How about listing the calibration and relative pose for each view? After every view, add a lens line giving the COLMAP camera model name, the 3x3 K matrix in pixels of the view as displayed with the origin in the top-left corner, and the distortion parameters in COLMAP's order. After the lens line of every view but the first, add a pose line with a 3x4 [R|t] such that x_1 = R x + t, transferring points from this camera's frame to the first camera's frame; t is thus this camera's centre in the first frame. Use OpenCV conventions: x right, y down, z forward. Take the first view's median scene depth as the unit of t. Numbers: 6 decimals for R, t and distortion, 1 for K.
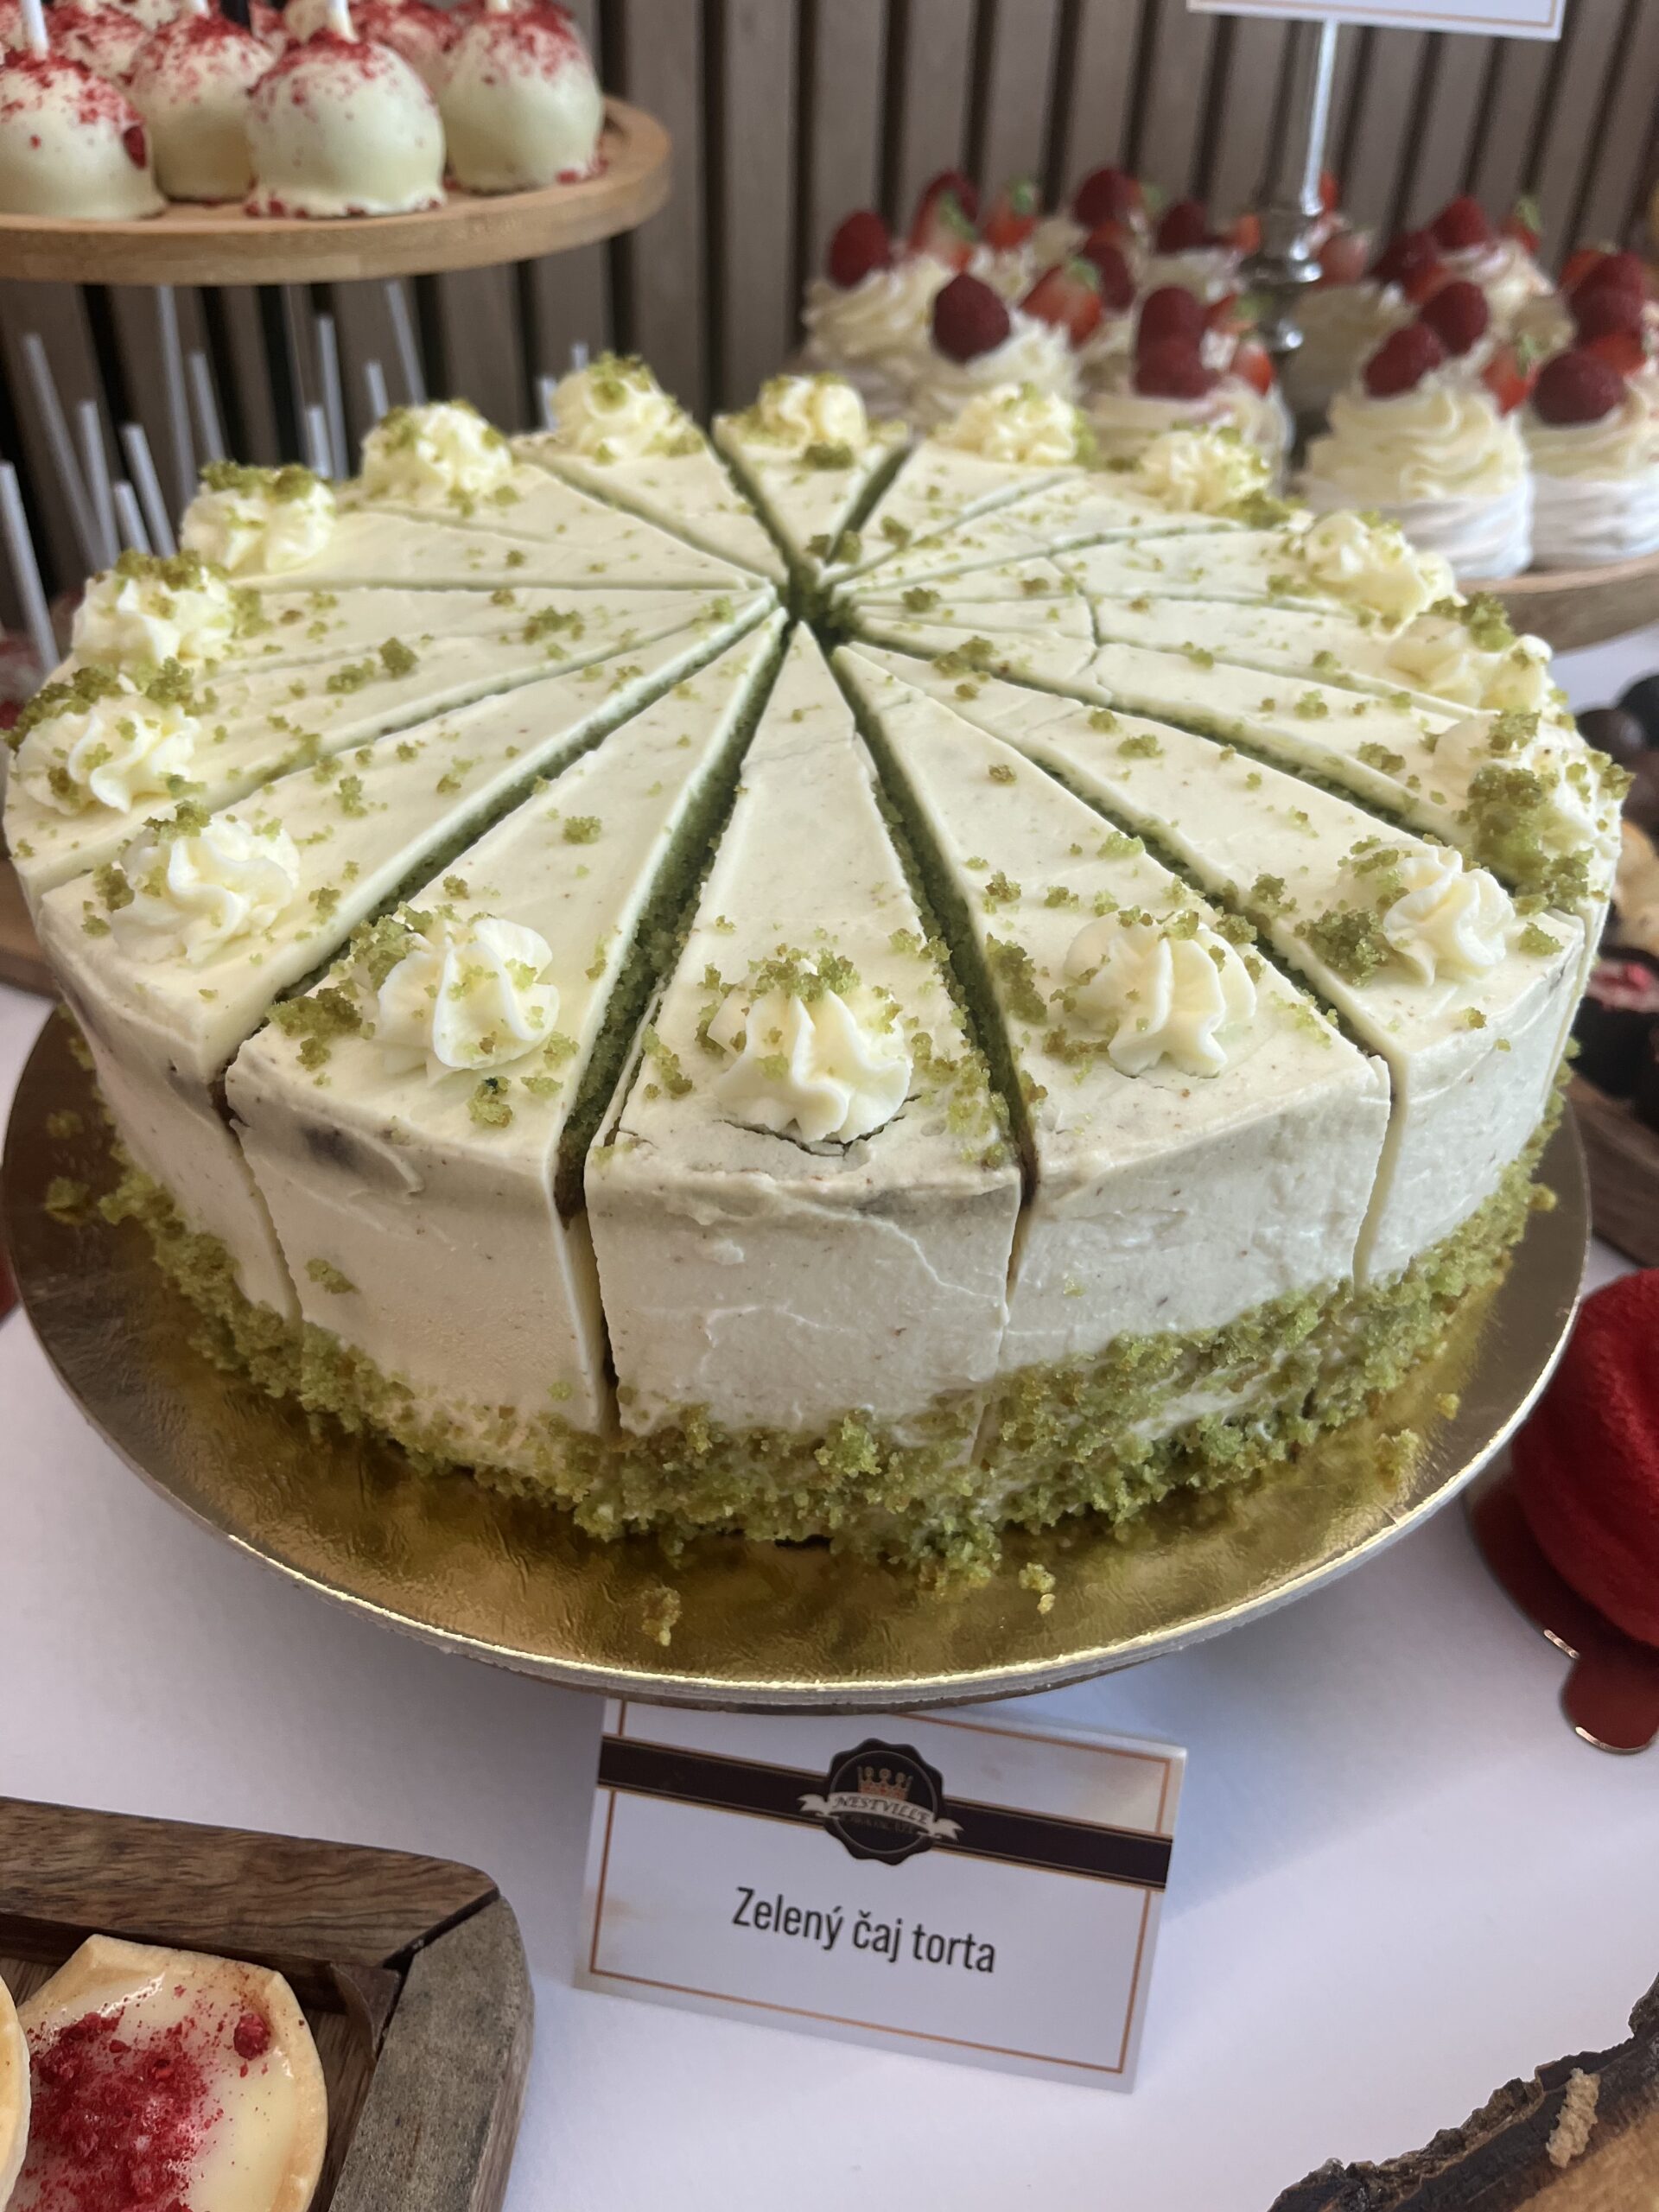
lens RADIAL K [[1722.6, 0, 833.7], [0, 1722.6, 1130.0], [0, 0, 1]] dist [0.089802, -0.161986]
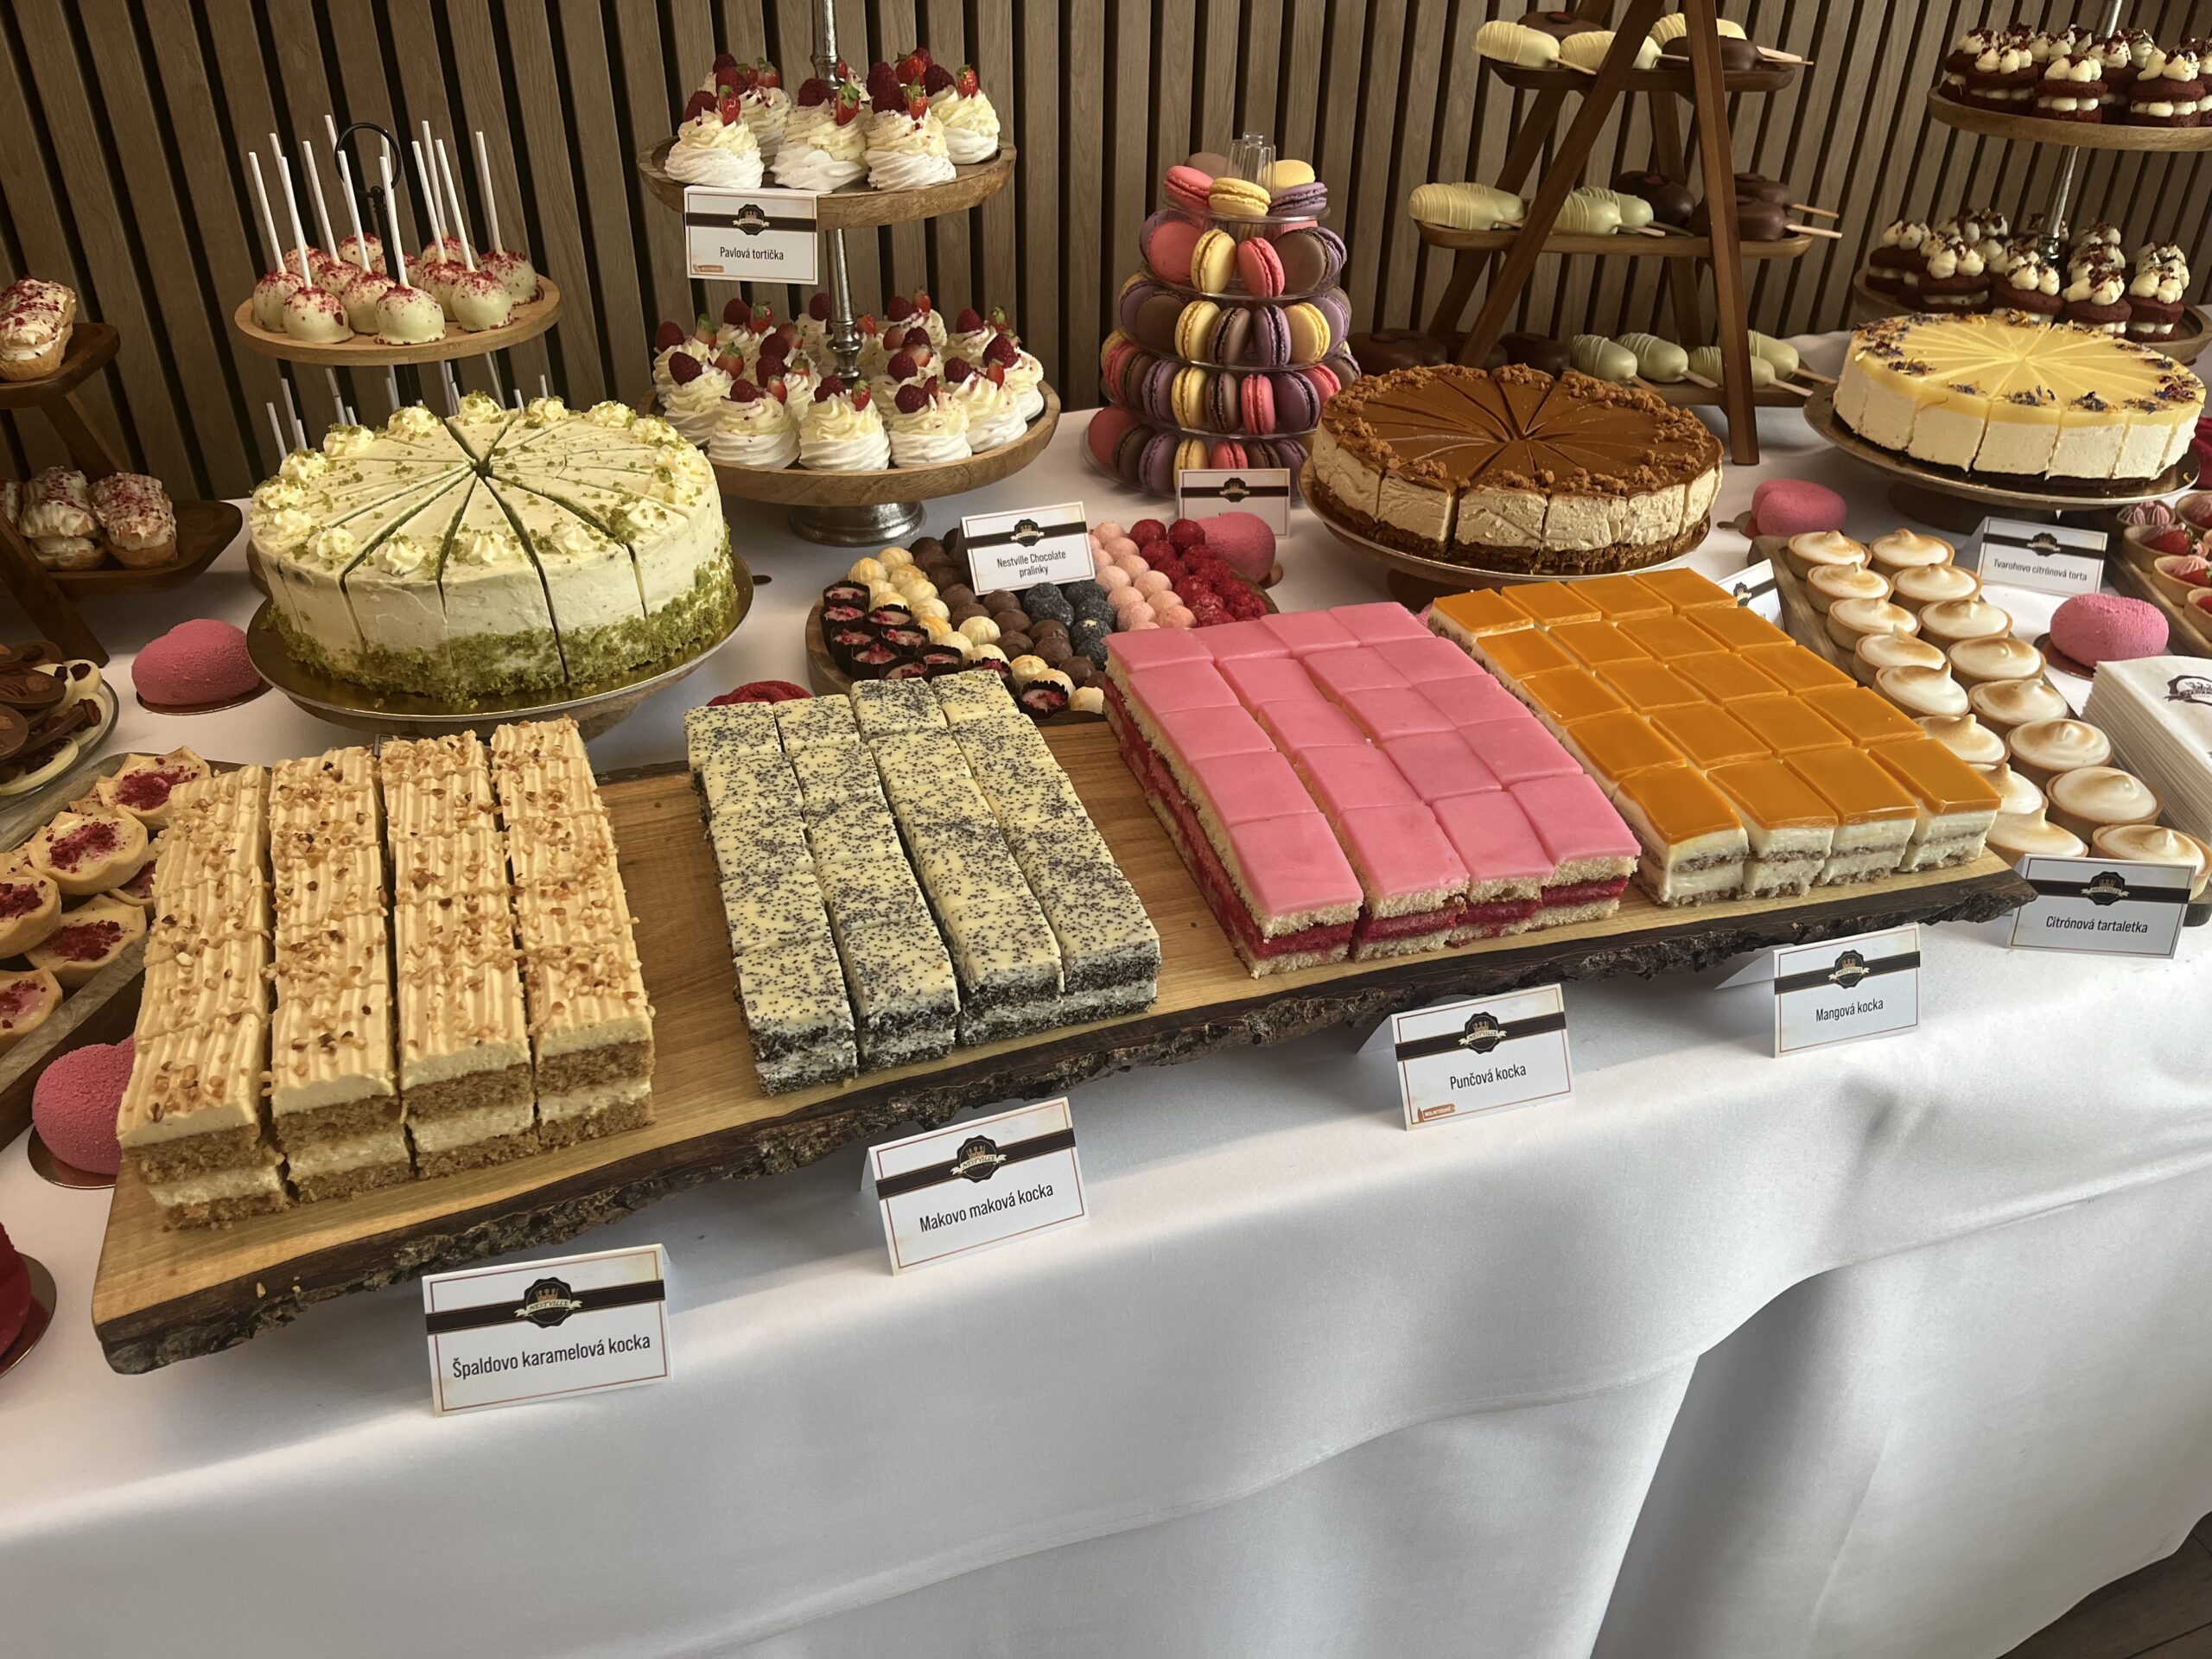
lens RADIAL K [[1682.4, 0, 1106.0], [0, 1682.4, 829.5], [0, 0, 1]] dist [0.081866, -0.099151]
pose [[0.994541, 0.036095, -0.097901, 1.747055], [-0.046664, 0.993065, -0.107911, 0.807667], [0.093327, 0.111890, 0.989328, -2.412162]]
